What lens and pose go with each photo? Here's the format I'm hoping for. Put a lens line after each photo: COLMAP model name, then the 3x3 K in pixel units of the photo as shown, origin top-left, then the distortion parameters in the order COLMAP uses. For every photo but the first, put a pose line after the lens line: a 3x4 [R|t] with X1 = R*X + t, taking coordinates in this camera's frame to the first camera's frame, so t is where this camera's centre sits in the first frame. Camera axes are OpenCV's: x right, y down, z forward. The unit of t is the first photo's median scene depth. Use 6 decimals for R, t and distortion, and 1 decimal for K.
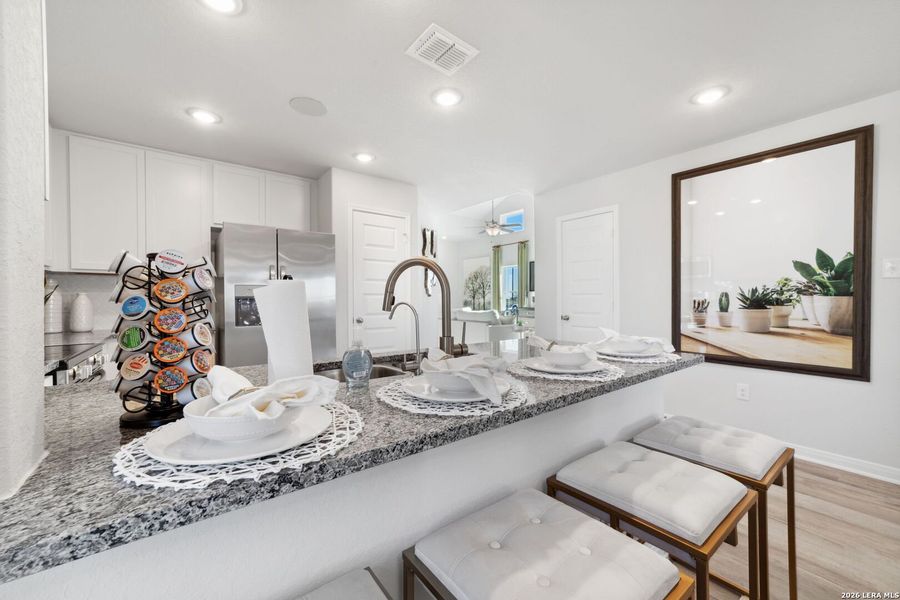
lens RADIAL K [[349.5, 0, 449.6], [0, 349.5, 303.5], [0, 0, 1]] dist [-0.000176, 0.000342]
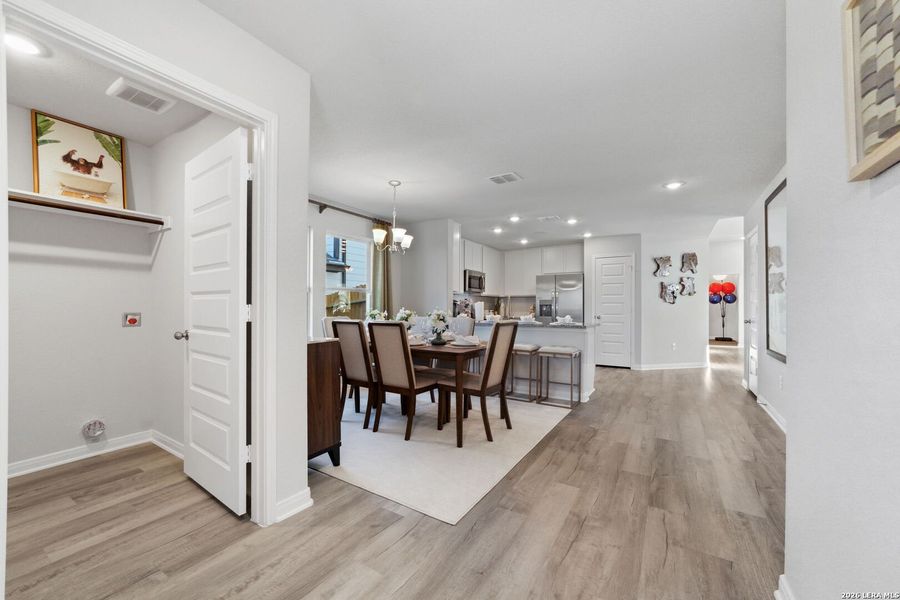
lens RADIAL K [[349.5, 0, 449.6], [0, 349.5, 303.5], [0, 0, 1]] dist [-0.000176, 0.000342]
pose [[0.343648, -0.003996, -0.939090, 1.471234], [-0.016944, 0.999802, -0.010455, 0.010773], [0.938946, 0.019505, 0.343512, -0.456248]]
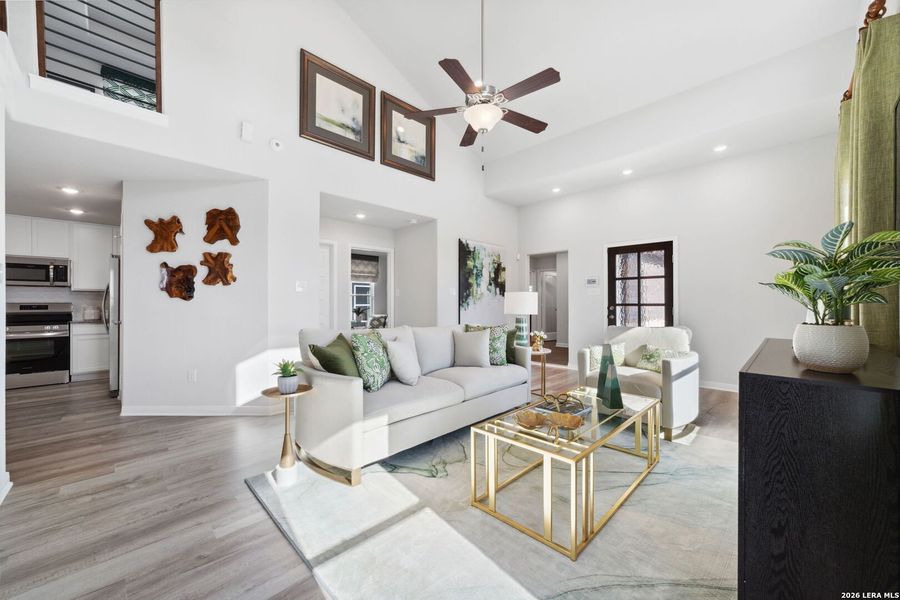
lens RADIAL K [[347.5, 0, 447.8], [0, 347.5, 303.0], [0, 0, 1]] dist [0.000230, 0.000398]
pose [[0.122747, 0.003025, -0.992433, 1.235762], [-0.010762, 0.999941, 0.001717, -0.035436], [0.992380, 0.010470, 0.122772, 2.362505]]
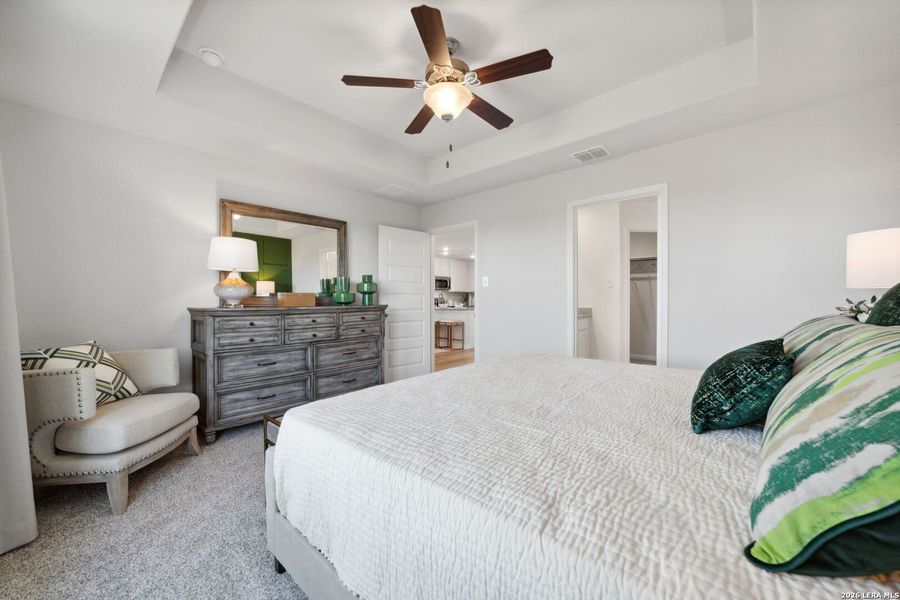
lens RADIAL K [[349.5, 0, 449.6], [0, 349.5, 303.5], [0, 0, 1]] dist [-0.000176, 0.000342]
pose [[0.181242, 0.014653, -0.983329, 2.986265], [-0.009947, 0.999865, 0.013066, 0.001361], [0.983388, 0.007413, 0.181364, -0.071605]]
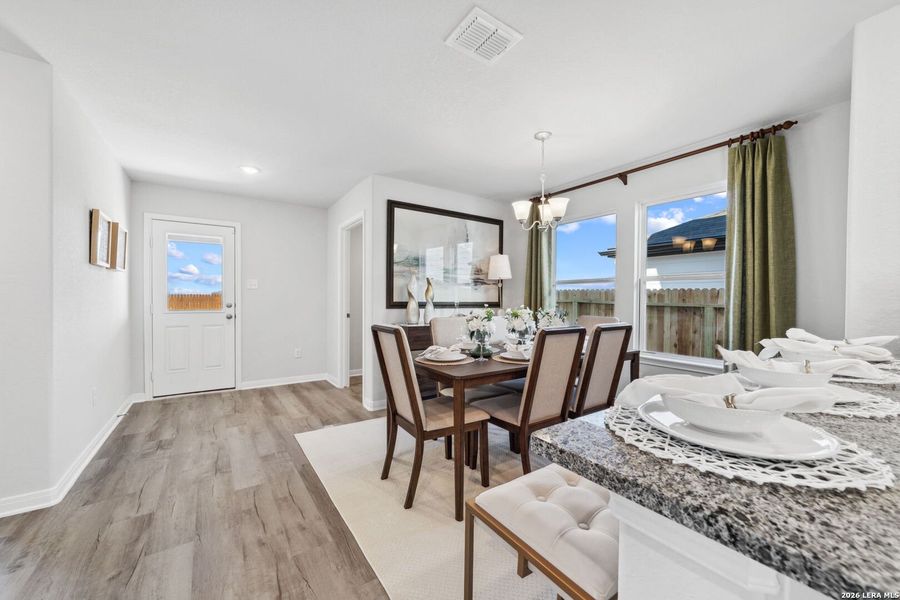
lens RADIAL K [[353.6, 0, 452.6], [0, 353.6, 298.7], [0, 0, 1]] dist [-0.031404, 0.010198]
pose [[-0.998845, -0.005006, 0.047794, 0.414274], [-0.004534, 0.999940, 0.009979, -0.008023], [-0.047842, 0.009751, -0.998807, 0.724370]]
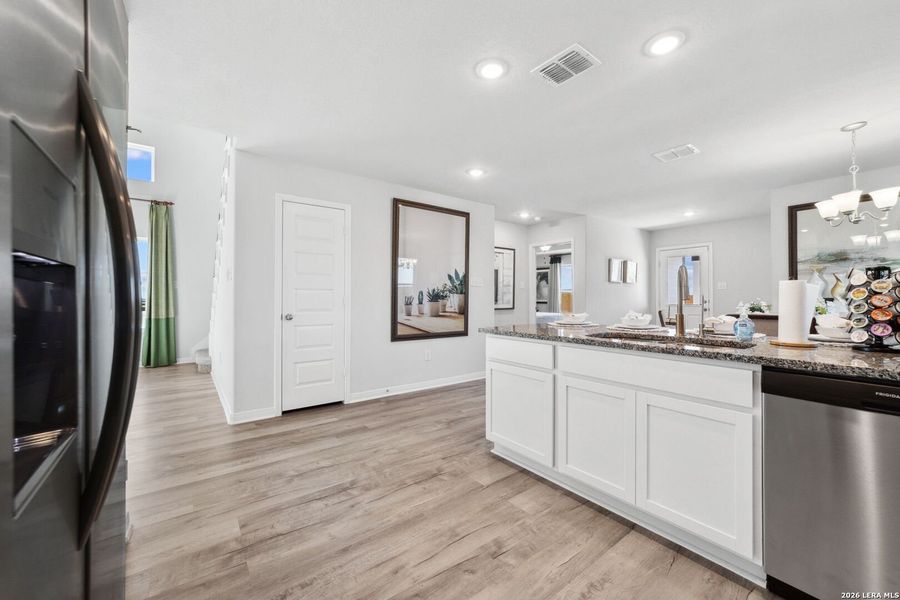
lens RADIAL K [[353.6, 0, 452.6], [0, 353.6, 298.7], [0, 0, 1]] dist [-0.031404, 0.010198]
pose [[0.006908, -0.000525, 0.999976, -0.690008], [0.015455, 0.999880, 0.000418, 0.001945], [-0.999857, 0.015452, 0.006915, 0.832760]]
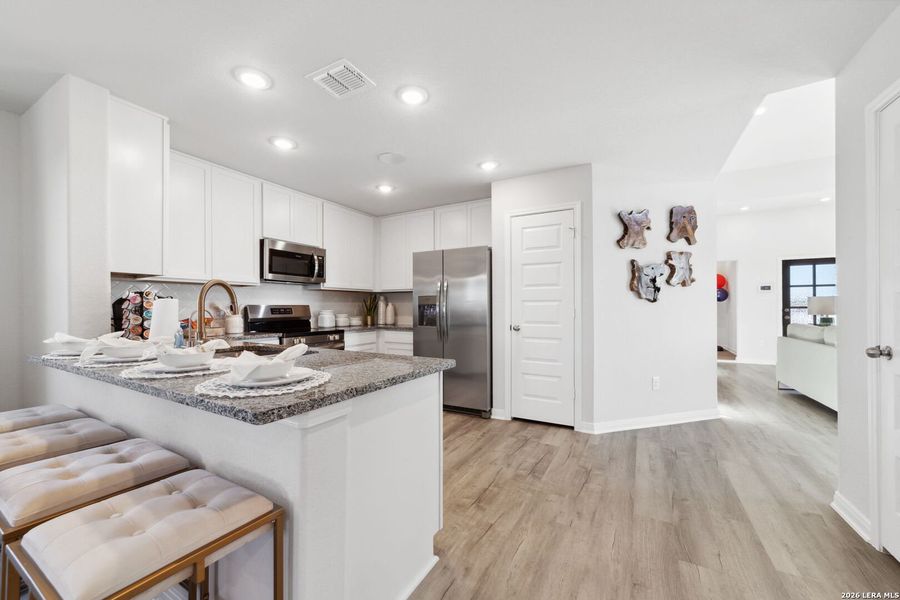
lens RADIAL K [[342.6, 0, 448.1], [0, 342.6, 304.1], [0, 0, 1]] dist [-0.002375, 0.000075]
pose [[0.389386, -0.003022, -0.921070, 0.666790], [-0.011255, 0.999904, -0.008038, -0.009951], [0.921006, 0.013496, 0.389315, 0.553035]]
